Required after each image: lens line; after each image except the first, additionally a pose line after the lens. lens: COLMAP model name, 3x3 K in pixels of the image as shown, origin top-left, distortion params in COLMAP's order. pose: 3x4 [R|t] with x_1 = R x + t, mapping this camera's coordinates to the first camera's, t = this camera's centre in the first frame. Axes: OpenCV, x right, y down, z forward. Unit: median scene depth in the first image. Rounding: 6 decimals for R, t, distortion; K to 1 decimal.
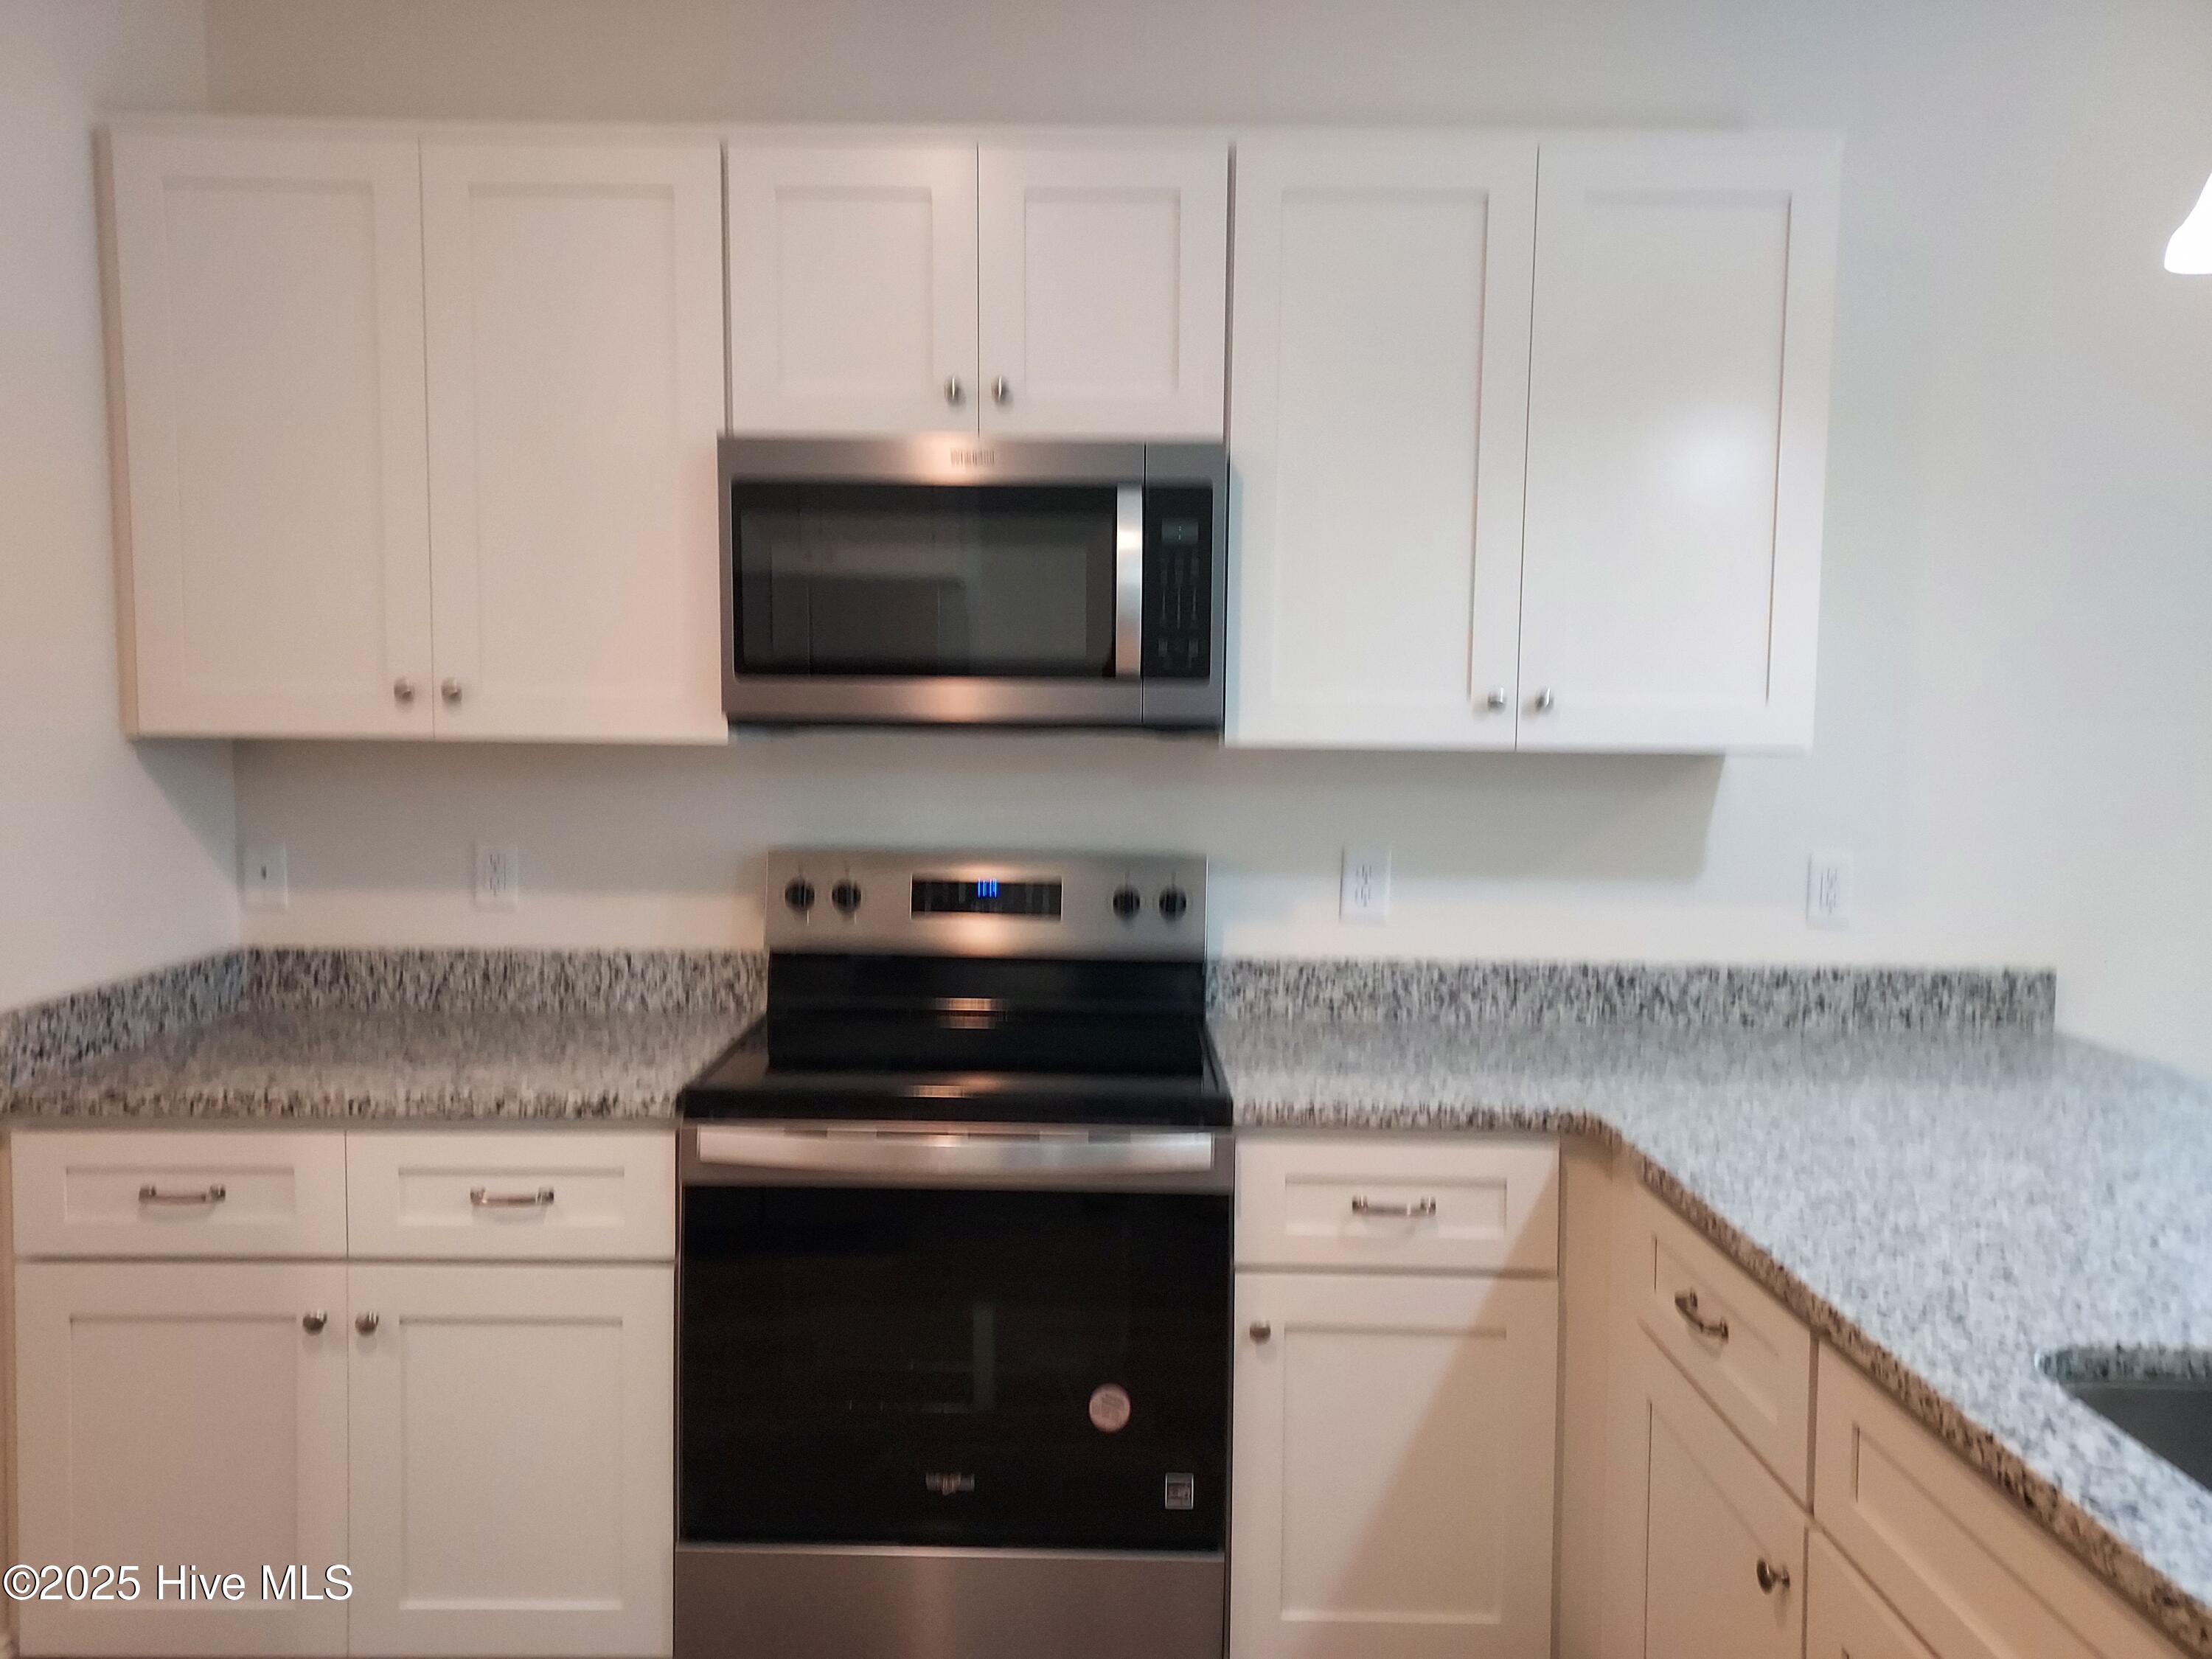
lens RADIAL K [[1594.6, 0, 1096.4], [0, 1594.6, 822.5], [0, 0, 1]] dist [0.054035, -0.055437]
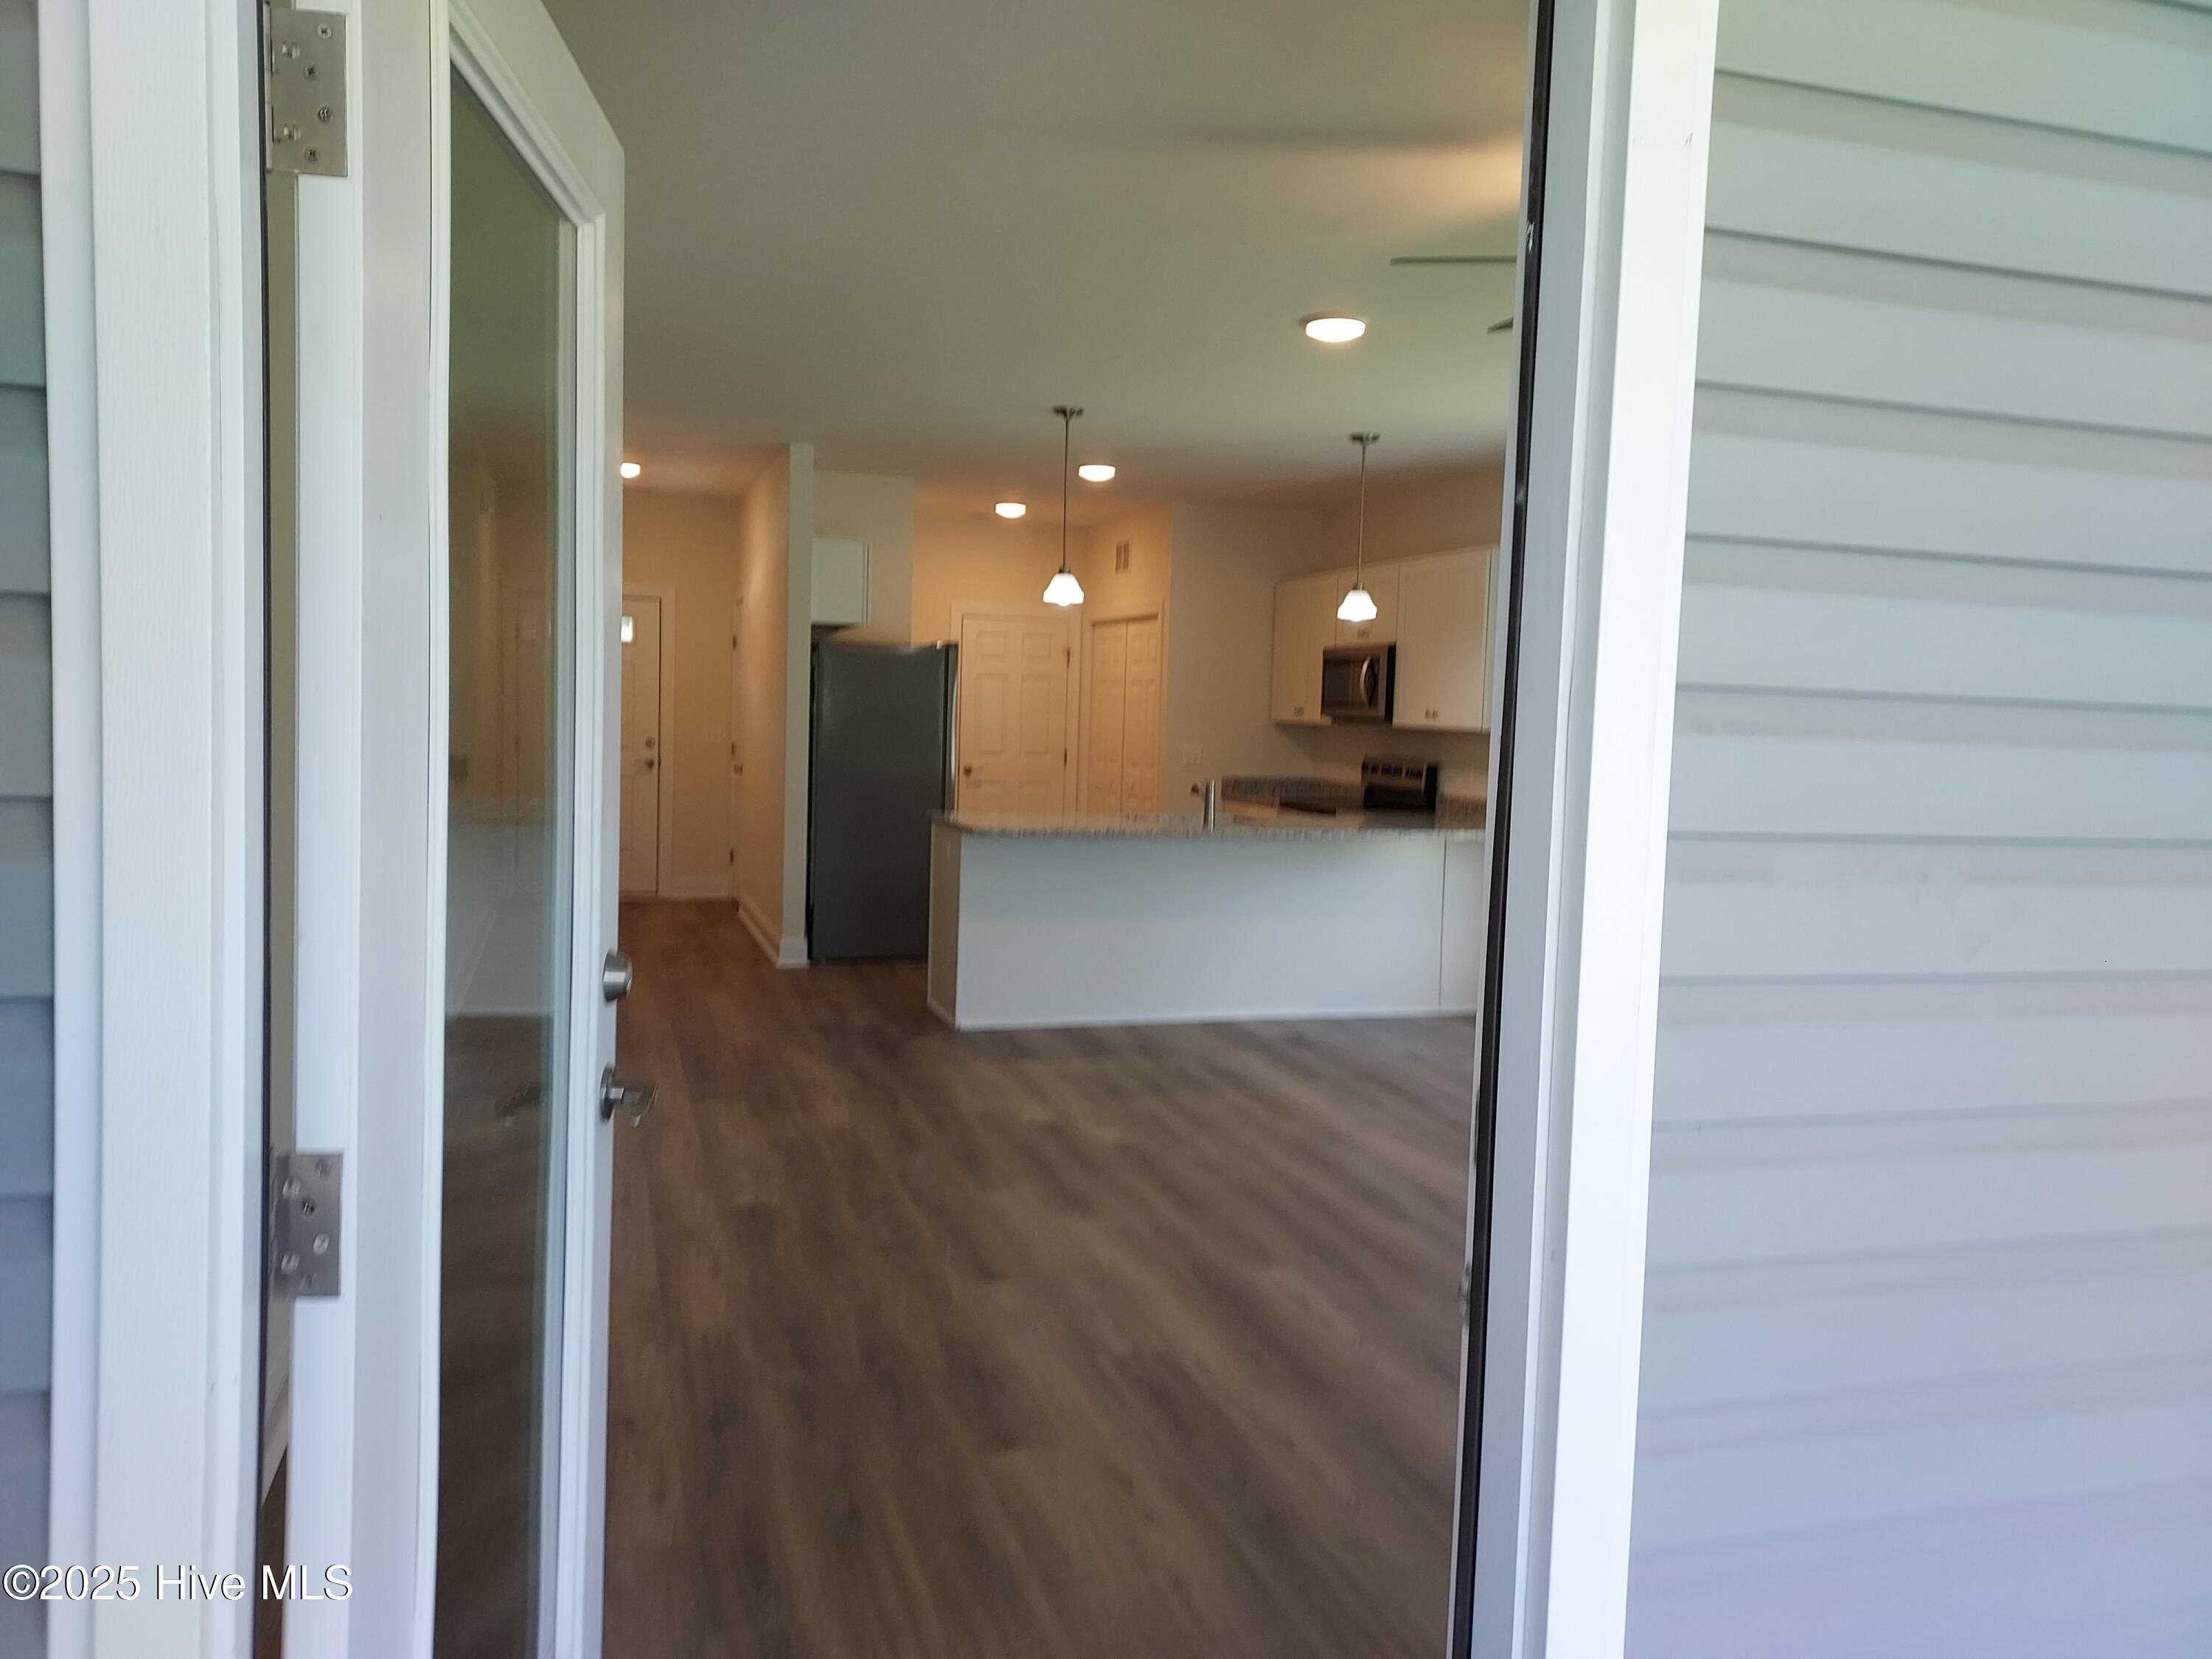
lens RADIAL K [[1594.6, 0, 1106.5], [0, 1594.6, 812.3], [0, 0, 1]] dist [0.054035, -0.055437]
pose [[0.318361, 0.062000, -0.945940, 2.989984], [-0.093853, 0.995018, 0.033630, 0.078240], [0.943312, 0.078072, 0.322594, -0.693912]]
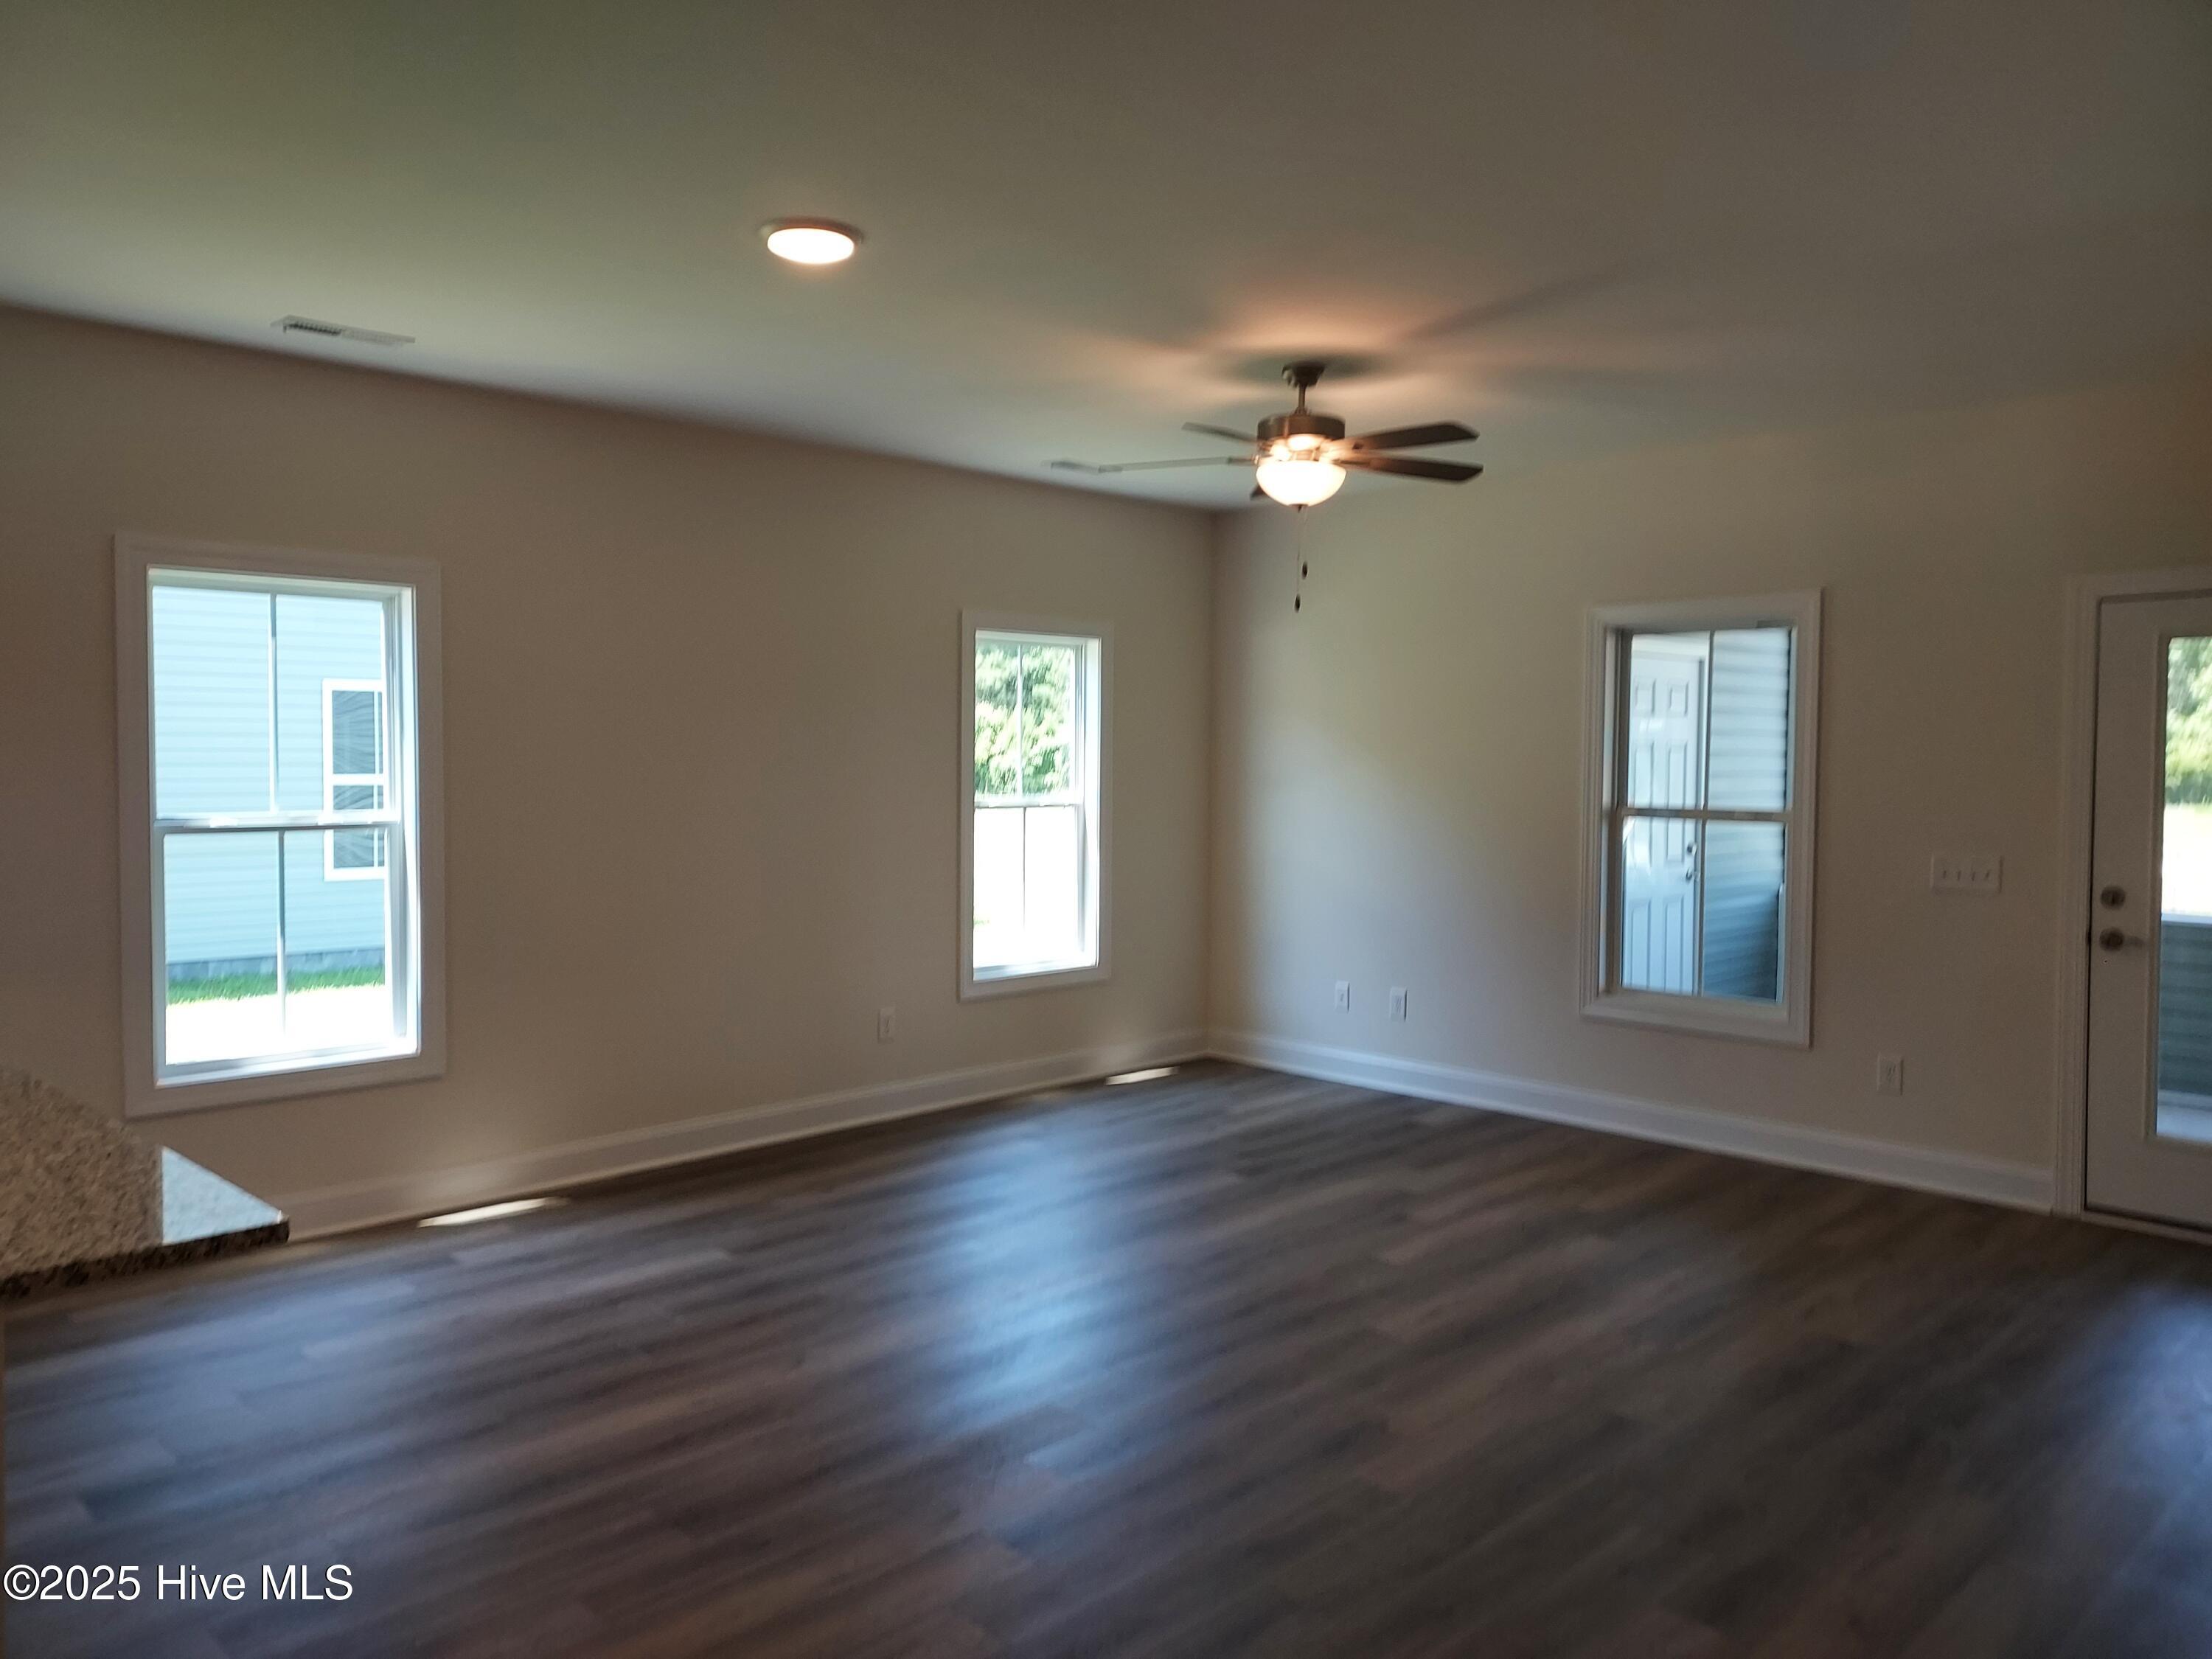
lens RADIAL K [[1594.6, 0, 1103.5], [0, 1594.6, 825.8], [0, 0, 1]] dist [0.054035, -0.055437]
pose [[0.701279, -0.042454, 0.711622, 0.330701], [0.052759, 0.998579, 0.007582, 0.023615], [-0.710932, 0.032227, 0.702522, -0.951356]]
